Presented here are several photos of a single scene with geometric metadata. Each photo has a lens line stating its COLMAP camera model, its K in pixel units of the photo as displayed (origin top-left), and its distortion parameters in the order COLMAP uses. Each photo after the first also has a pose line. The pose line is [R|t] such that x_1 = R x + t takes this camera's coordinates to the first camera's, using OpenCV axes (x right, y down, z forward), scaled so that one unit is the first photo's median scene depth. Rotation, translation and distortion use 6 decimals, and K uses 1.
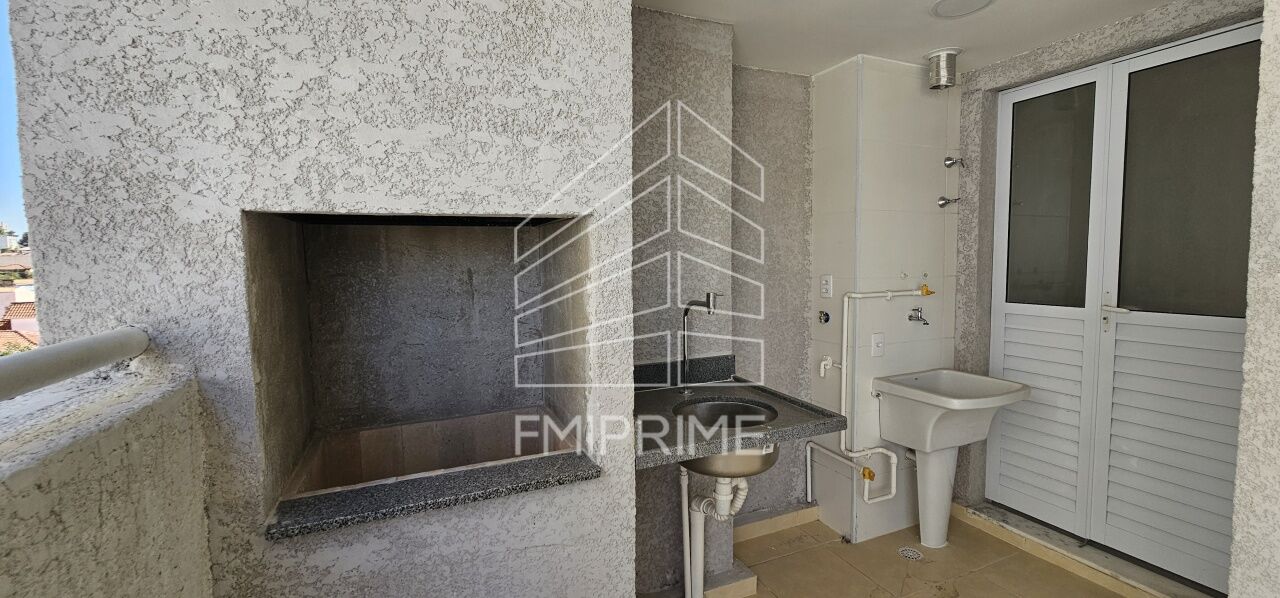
lens RADIAL K [[521.1, 0, 634.6], [0, 521.1, 295.1], [0, 0, 1]] dist [0.000743, -0.000579]
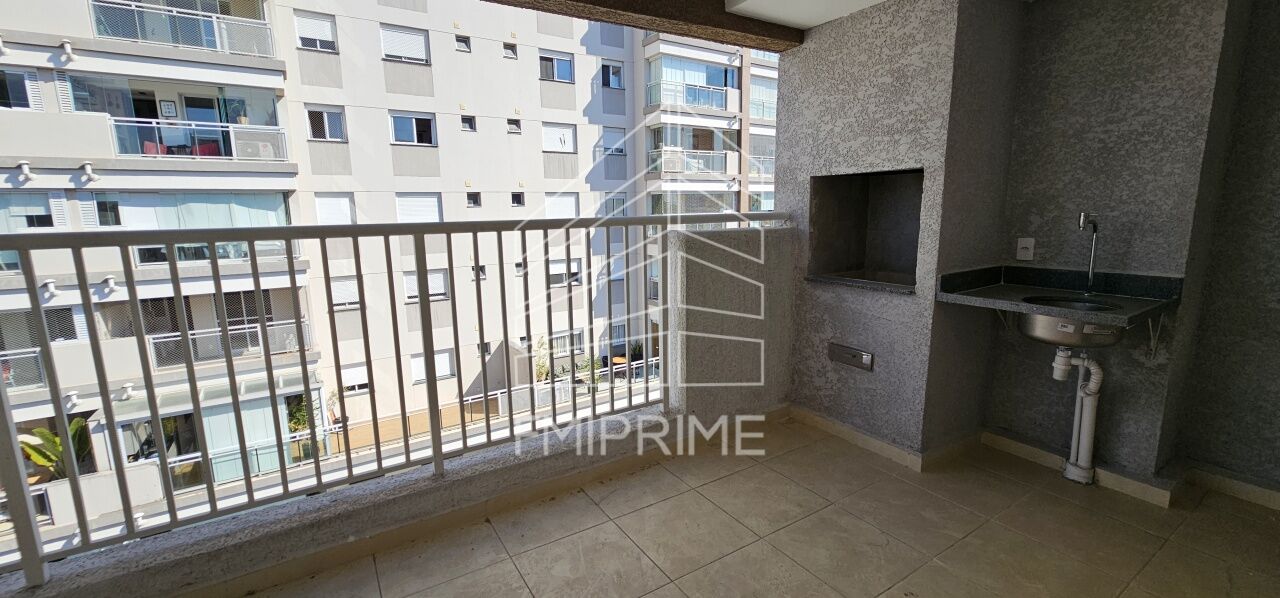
lens RADIAL K [[521.1, 0, 638.4], [0, 521.1, 295.0], [0, 0, 1]] dist [0.000743, -0.000579]
pose [[0.143625, 0.177335, -0.973614, 1.978283], [-0.053366, 0.983770, 0.171312, 0.051900], [0.988192, 0.027353, 0.150757, -0.430075]]
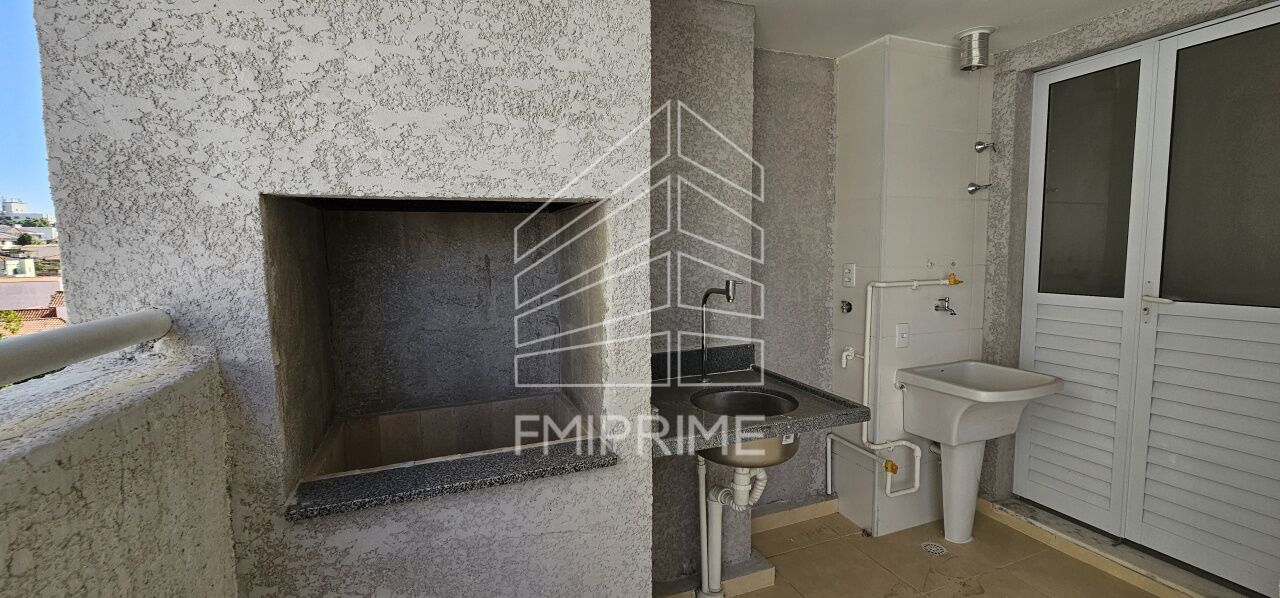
lens RADIAL K [[521.1, 0, 632.4], [0, 521.1, 295.9], [0, 0, 1]] dist [0.000743, -0.000579]
pose [[0.999248, 0.004326, -0.038528, 0.000515], [-0.003595, 0.999813, 0.019024, 0.010179], [0.038603, -0.018871, 0.999076, 0.019017]]
